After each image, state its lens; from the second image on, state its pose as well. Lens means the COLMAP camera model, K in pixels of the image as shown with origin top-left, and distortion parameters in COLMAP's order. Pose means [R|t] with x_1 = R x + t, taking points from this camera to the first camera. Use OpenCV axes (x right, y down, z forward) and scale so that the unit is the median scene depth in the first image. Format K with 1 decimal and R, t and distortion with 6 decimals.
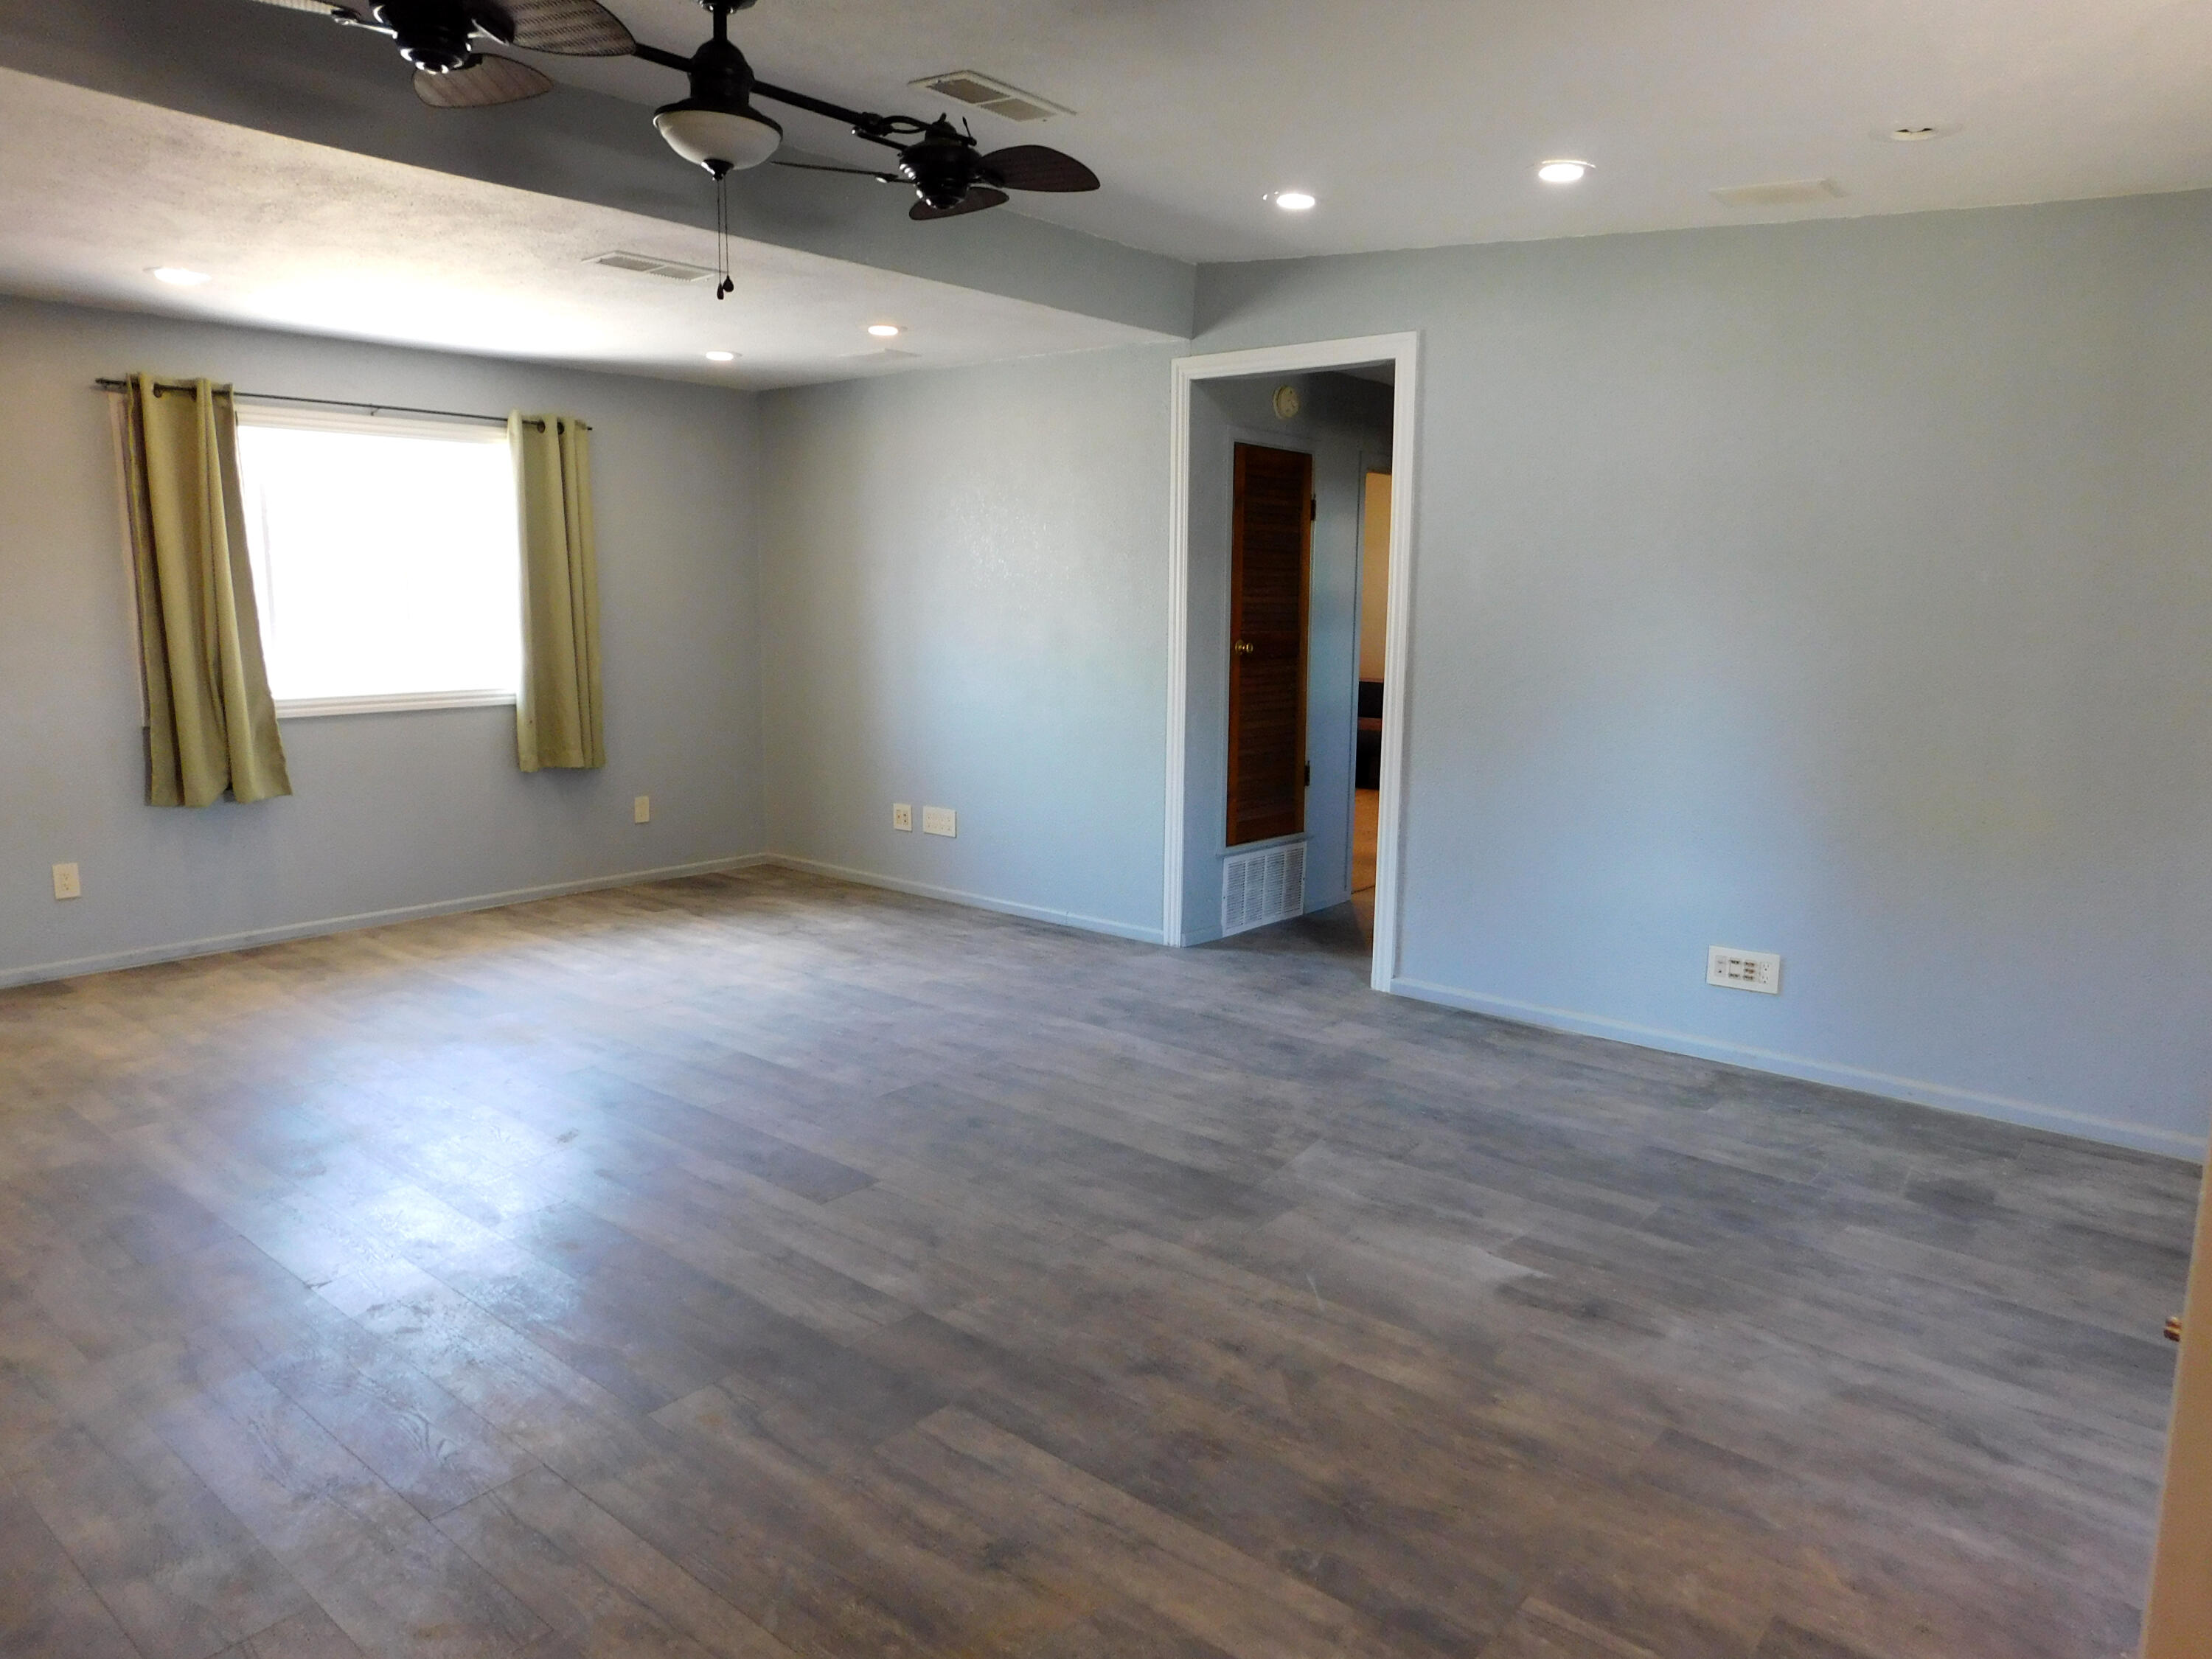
lens RADIAL K [[1500.6, 0, 1106.0], [0, 1500.6, 829.5], [0, 0, 1]] dist [-0.006897, 0.002636]
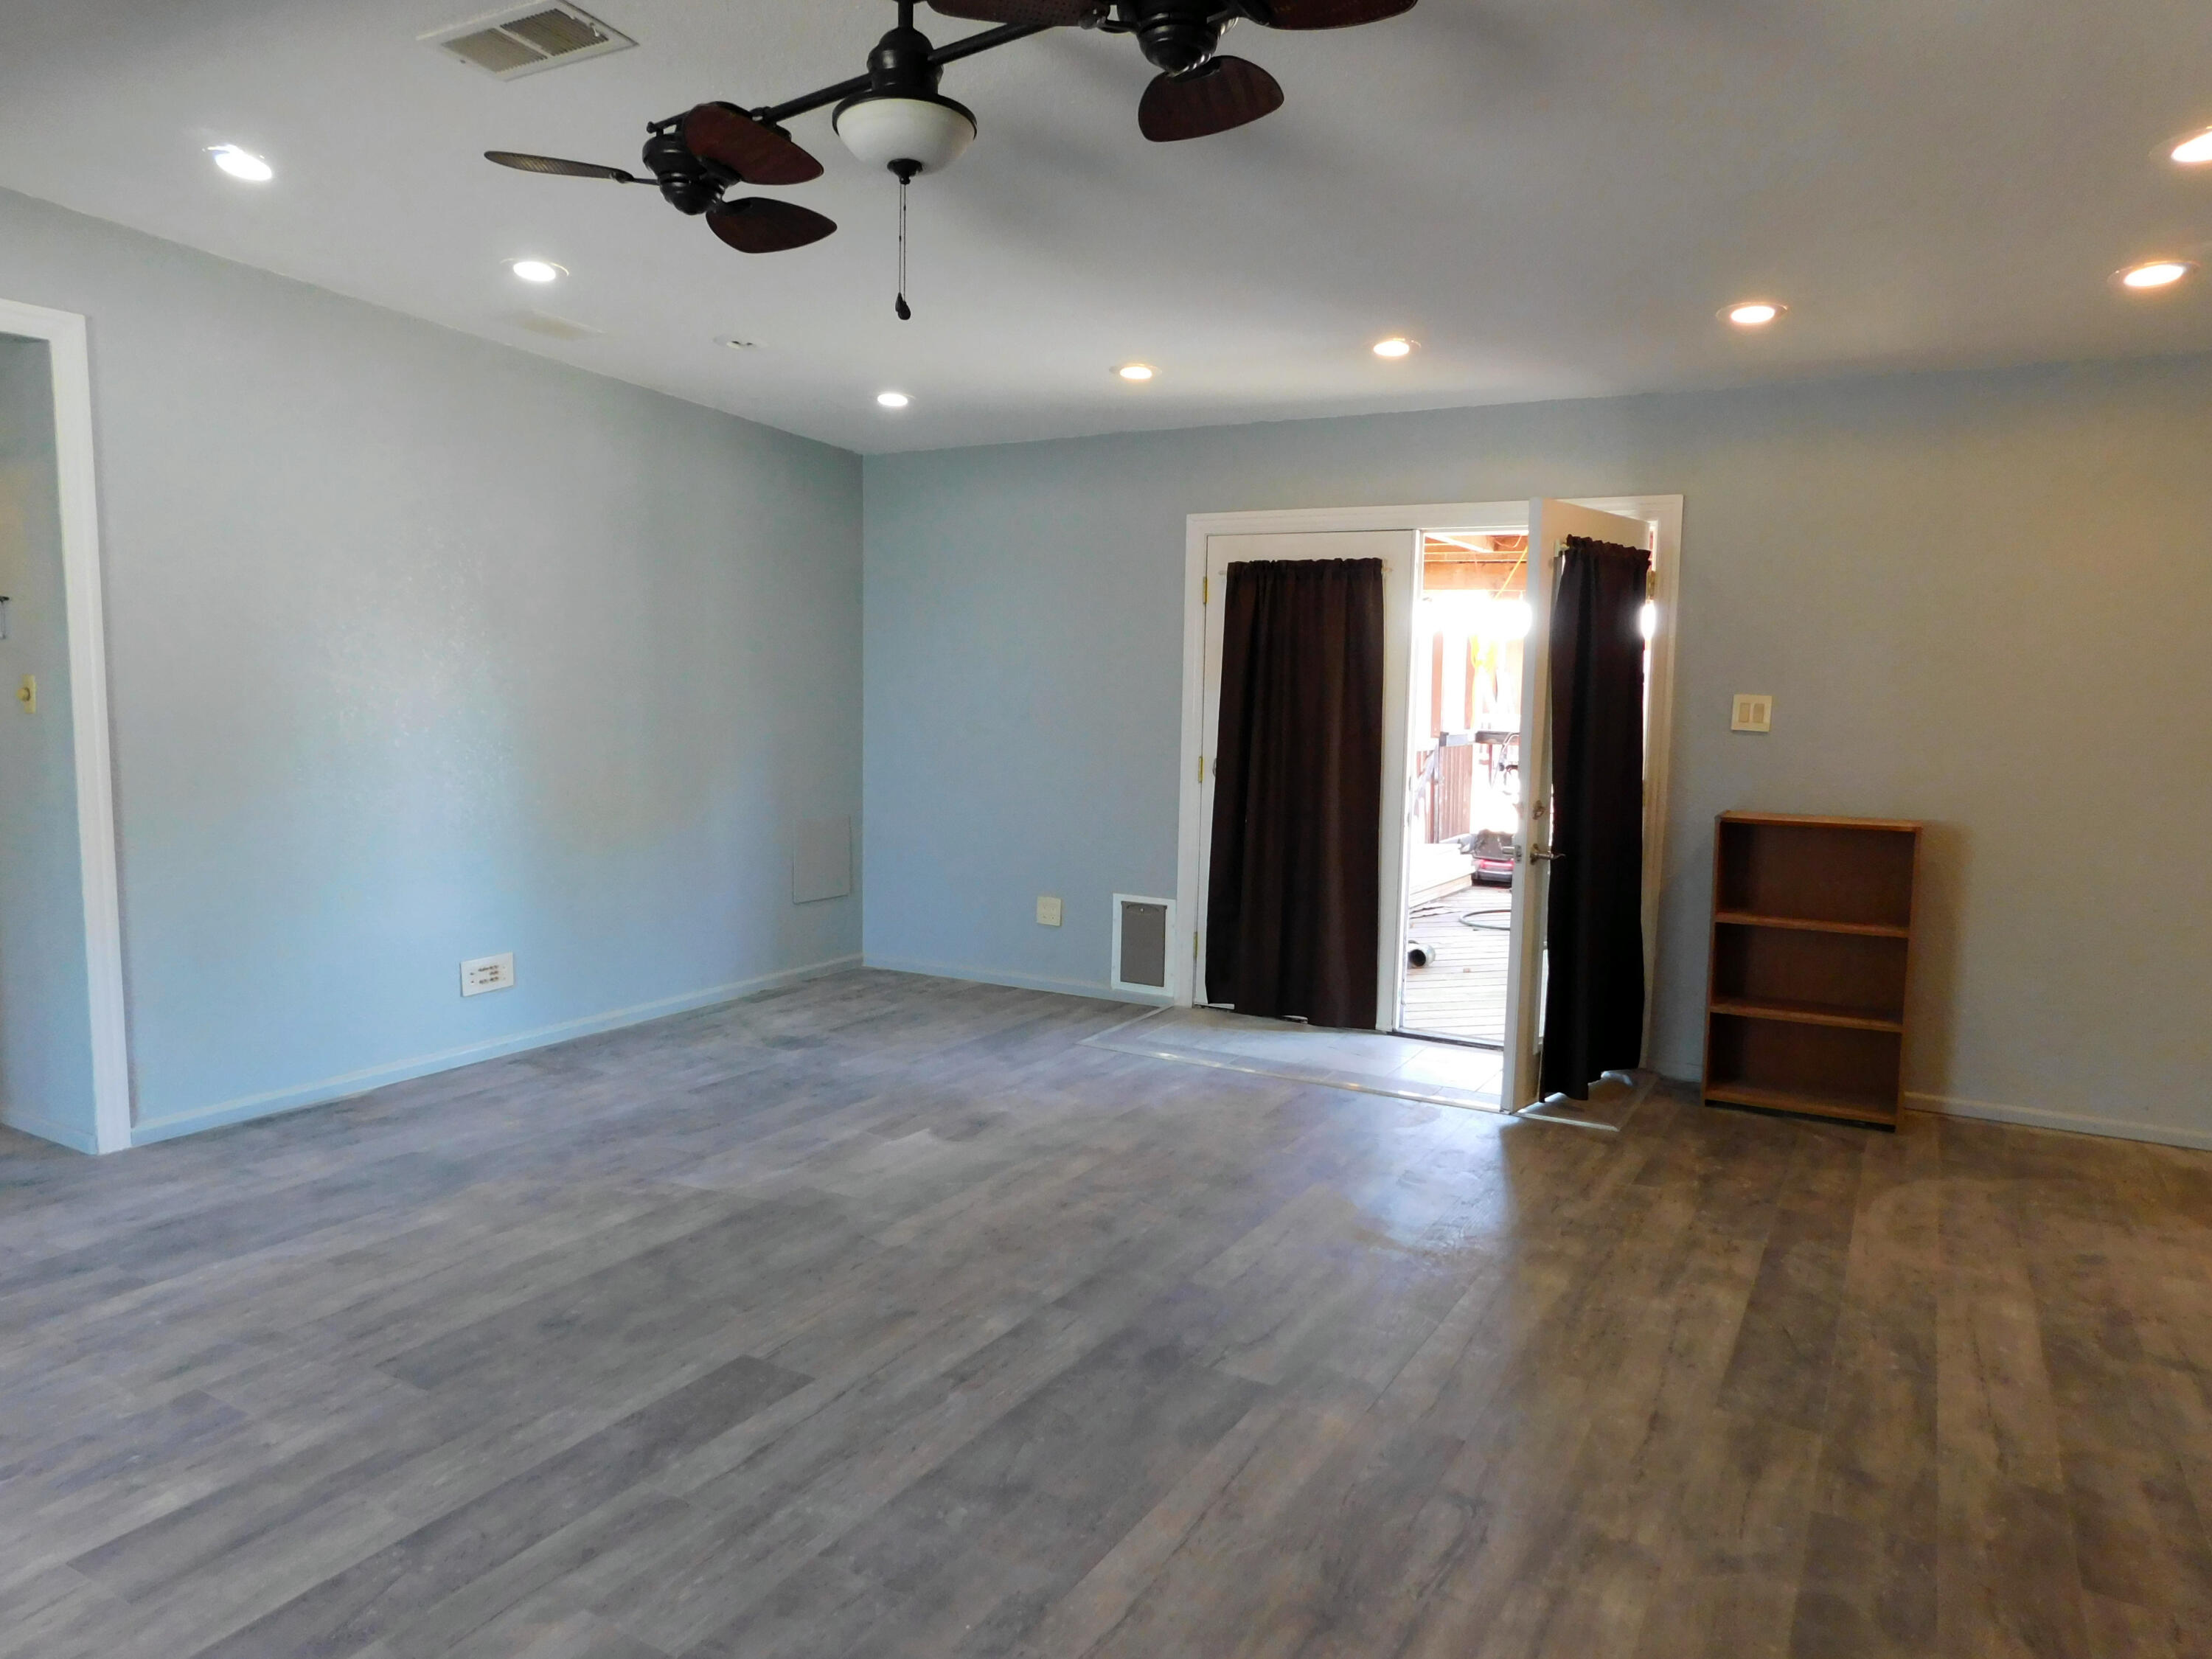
lens RADIAL K [[1500.6, 0, 1106.0], [0, 1500.6, 829.5], [0, 0, 1]] dist [-0.006897, 0.002636]
pose [[-0.177808, -0.117676, 0.977004, -0.897812], [0.136614, 0.980259, 0.142931, -0.133853], [-0.974536, 0.158886, -0.158222, 0.826987]]
